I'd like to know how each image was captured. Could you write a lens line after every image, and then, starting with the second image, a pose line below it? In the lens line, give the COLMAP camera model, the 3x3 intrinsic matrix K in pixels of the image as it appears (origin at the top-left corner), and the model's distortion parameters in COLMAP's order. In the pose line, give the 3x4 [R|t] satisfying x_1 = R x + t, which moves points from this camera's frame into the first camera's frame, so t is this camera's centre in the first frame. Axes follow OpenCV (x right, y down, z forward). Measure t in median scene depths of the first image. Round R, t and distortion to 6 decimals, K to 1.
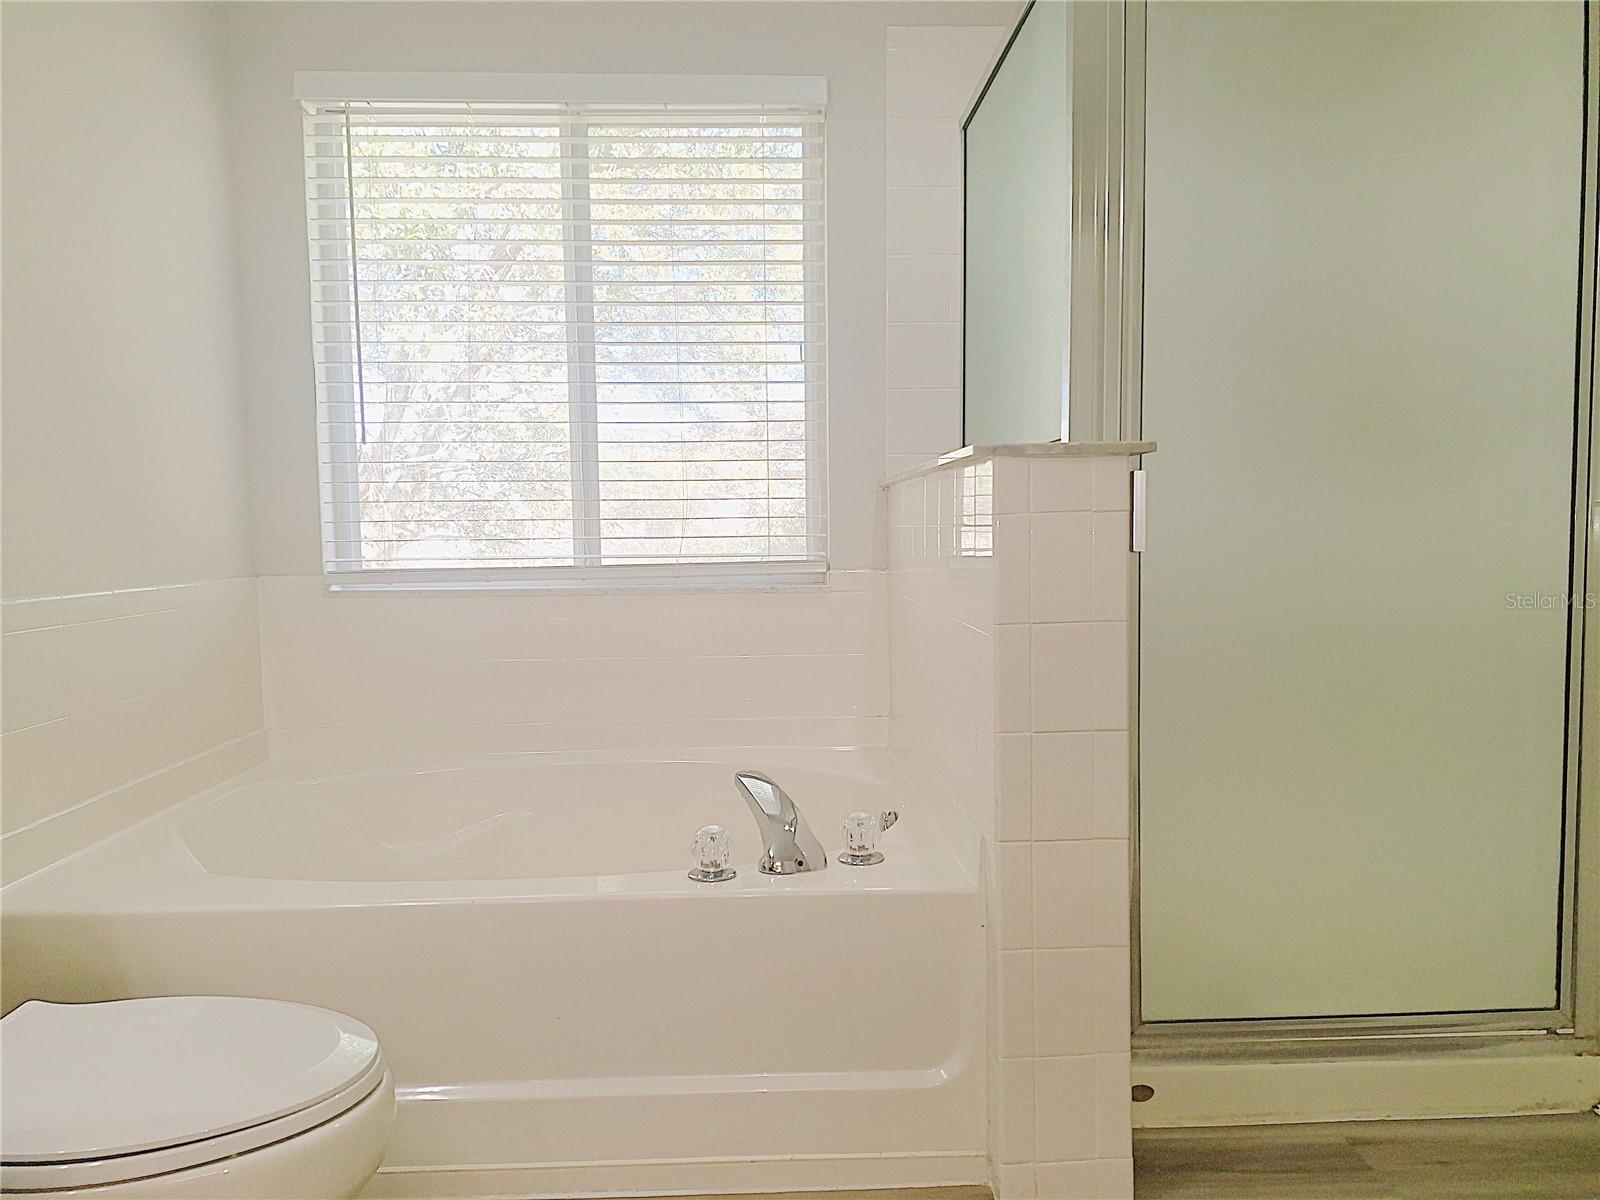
lens RADIAL K [[1171.0, 0, 800.1], [0, 1171.0, 601.0], [0, 0, 1]] dist [-0.027318, 0.000102]
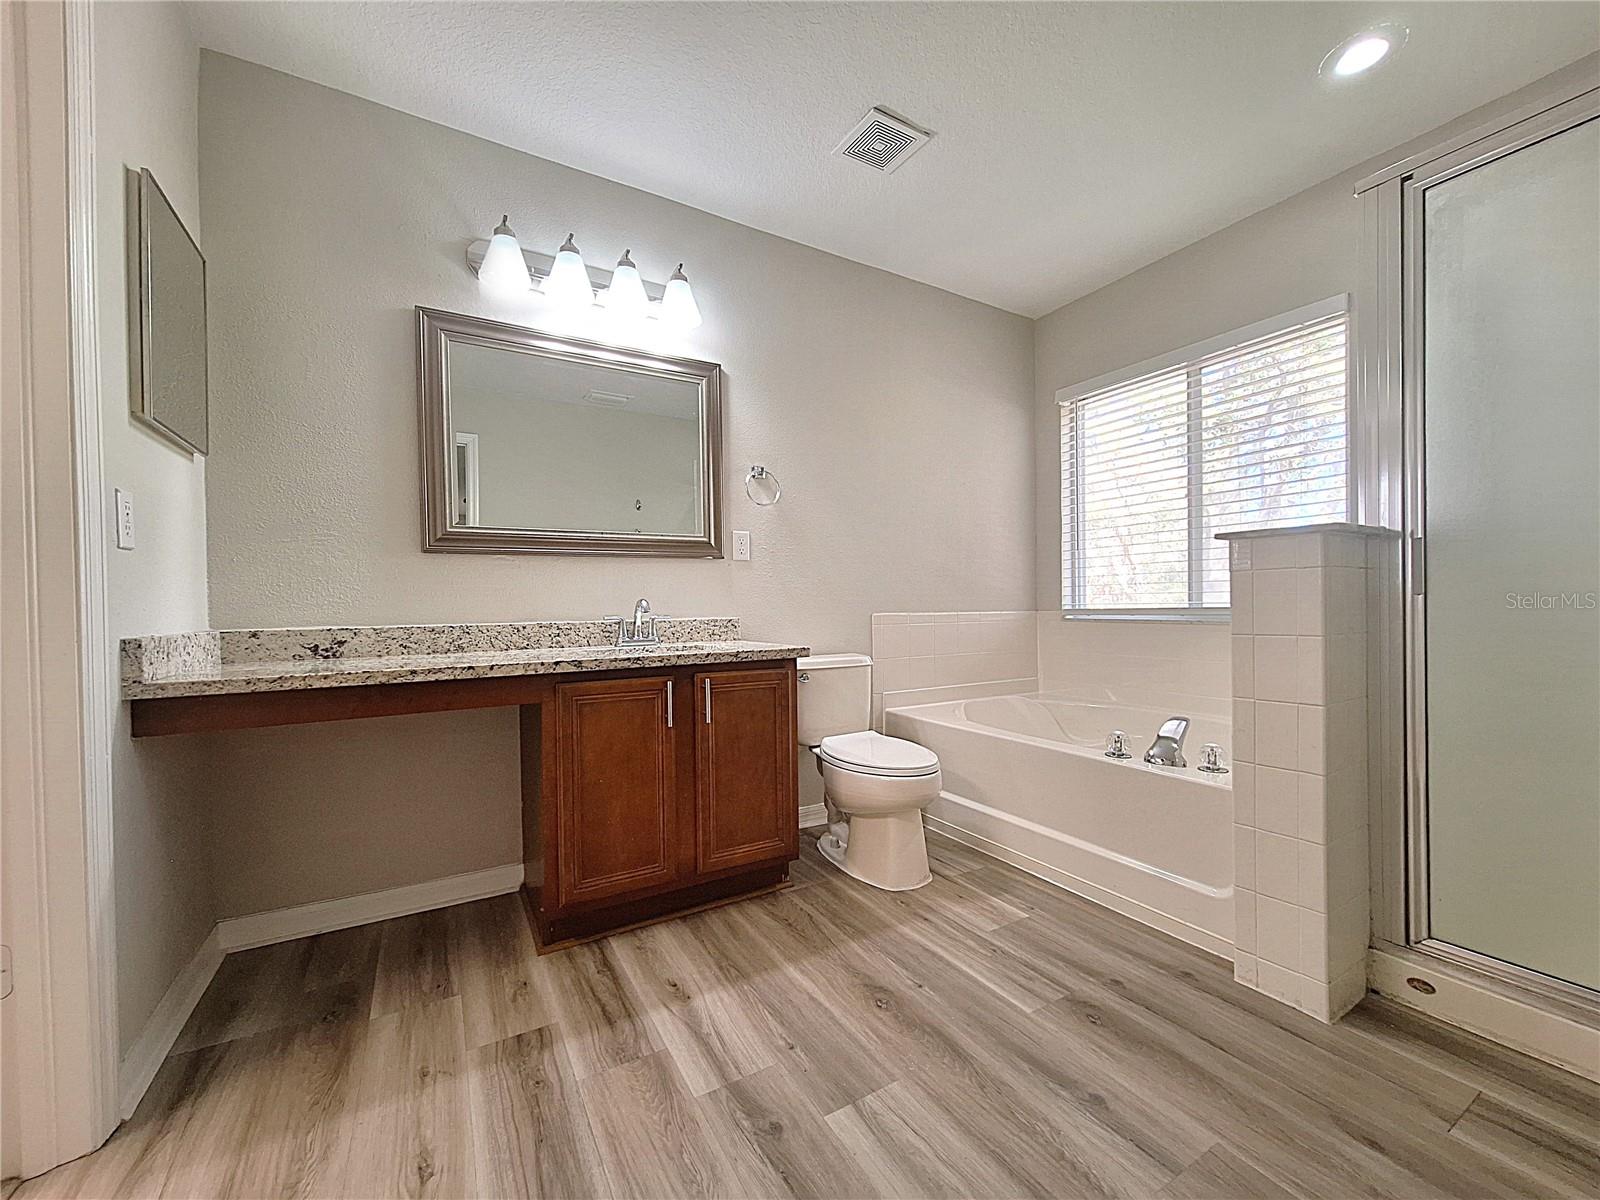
lens RADIAL K [[634.3, 0, 800.3], [0, 634.3, 606.7], [0, 0, 1]] dist [0.001153, 0.000299]
pose [[0.471126, 0.002888, -0.882061, 0.429400], [-0.037022, 0.999178, -0.016503, 0.008863], [0.881289, 0.040431, 0.470845, -0.016027]]
